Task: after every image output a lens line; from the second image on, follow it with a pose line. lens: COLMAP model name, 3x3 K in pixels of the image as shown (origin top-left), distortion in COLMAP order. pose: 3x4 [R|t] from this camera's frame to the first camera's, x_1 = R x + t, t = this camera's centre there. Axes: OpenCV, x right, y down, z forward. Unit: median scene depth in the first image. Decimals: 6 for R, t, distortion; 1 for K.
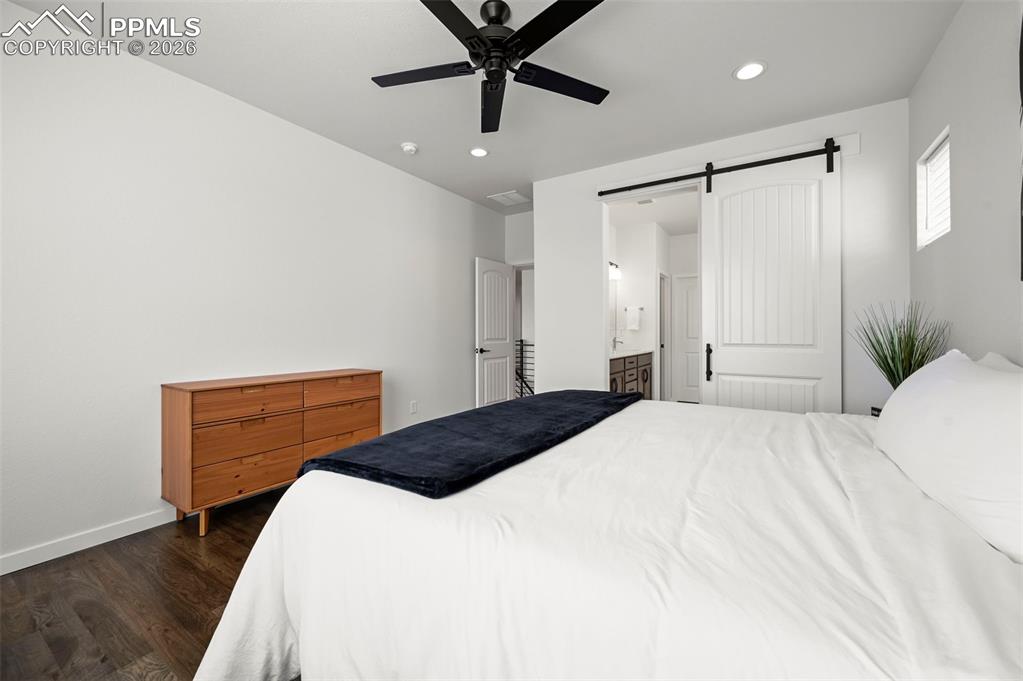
lens RADIAL K [[402.5, 0, 518.2], [0, 402.5, 339.5], [0, 0, 1]] dist [-0.000774, -0.000057]
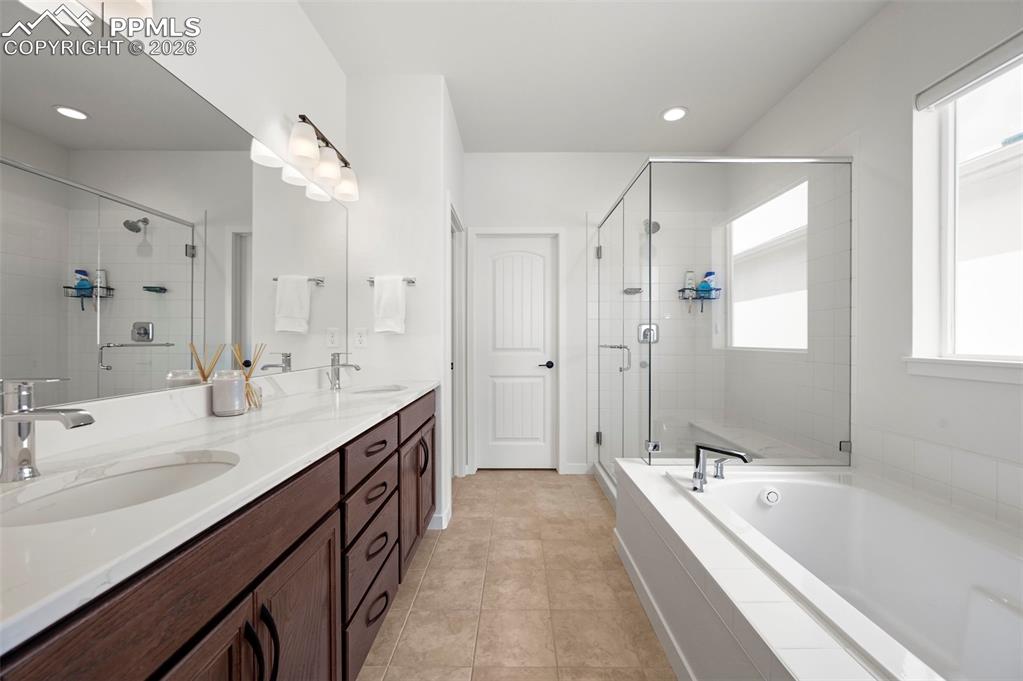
lens RADIAL K [[402.5, 0, 517.0], [0, 402.5, 340.6], [0, 0, 1]] dist [-0.000774, -0.000057]
pose [[0.844002, 0.005162, 0.536315, 0.177812], [-0.004445, 0.999987, -0.002629, -0.015339], [-0.536322, -0.000165, 0.844014, 0.594628]]
